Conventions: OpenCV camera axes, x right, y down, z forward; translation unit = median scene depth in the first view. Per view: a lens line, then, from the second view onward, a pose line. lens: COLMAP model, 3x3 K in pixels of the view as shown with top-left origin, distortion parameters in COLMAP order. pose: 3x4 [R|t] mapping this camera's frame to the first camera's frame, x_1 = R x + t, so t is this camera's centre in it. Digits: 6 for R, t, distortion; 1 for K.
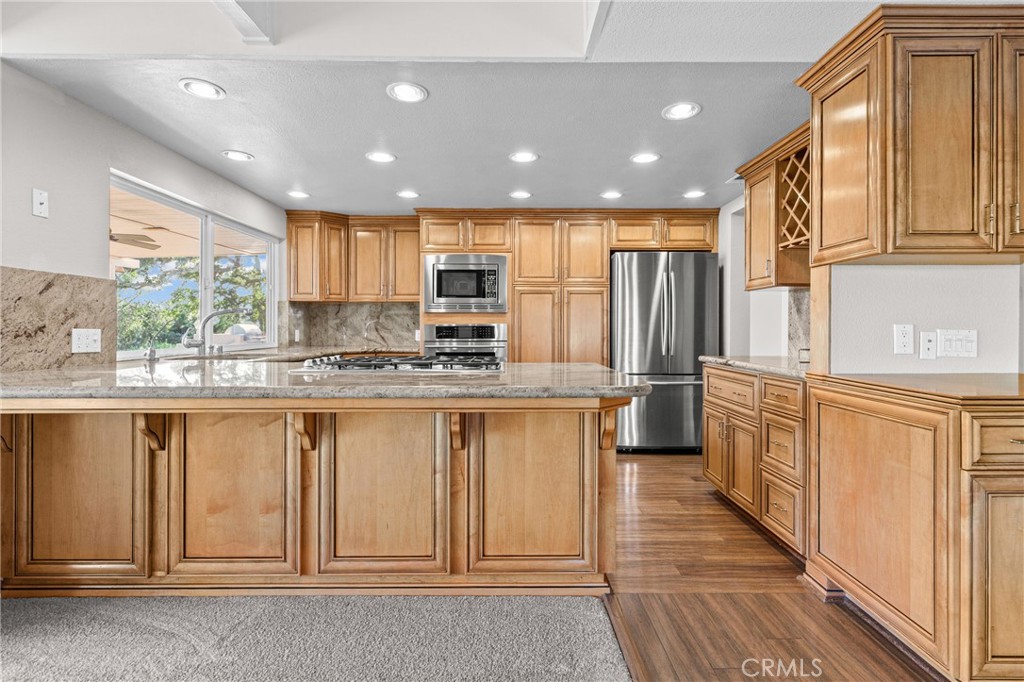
lens RADIAL K [[495.2, 0, 505.4], [0, 495.2, 331.1], [0, 0, 1]] dist [-0.008161, 0.000241]
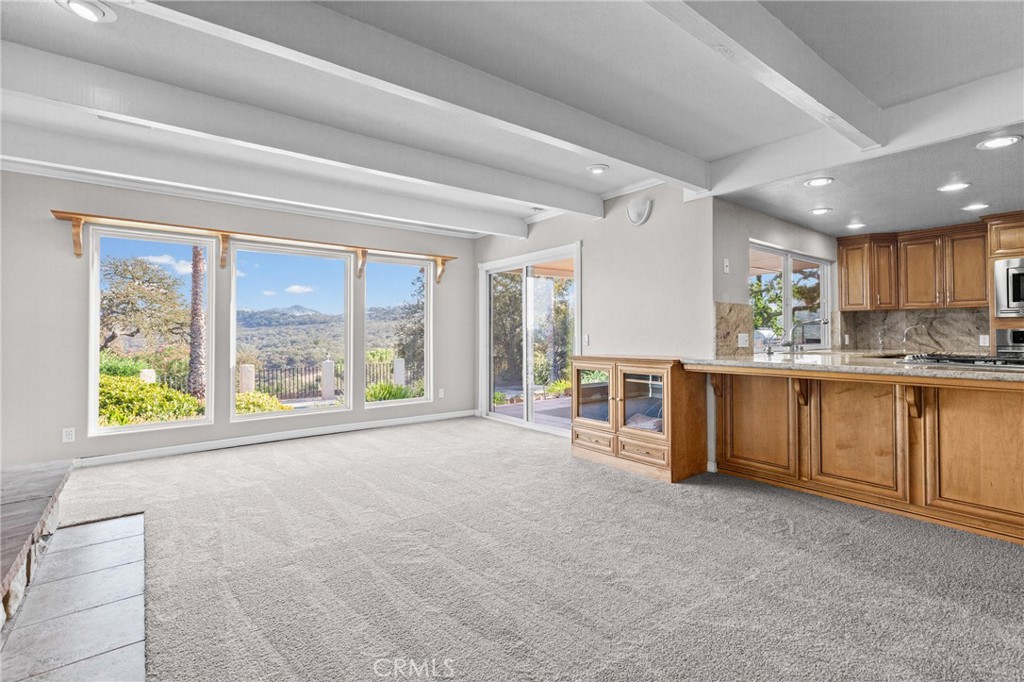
lens RADIAL K [[466.7, 0, 545.3], [0, 466.7, 325.6], [0, 0, 1]] dist [0.009403, -0.001205]
pose [[0.639518, -0.014793, -0.768634, -0.026734], [-0.002497, 0.999770, -0.021319, 0.003812], [0.768772, 0.015553, 0.639333, -0.616040]]
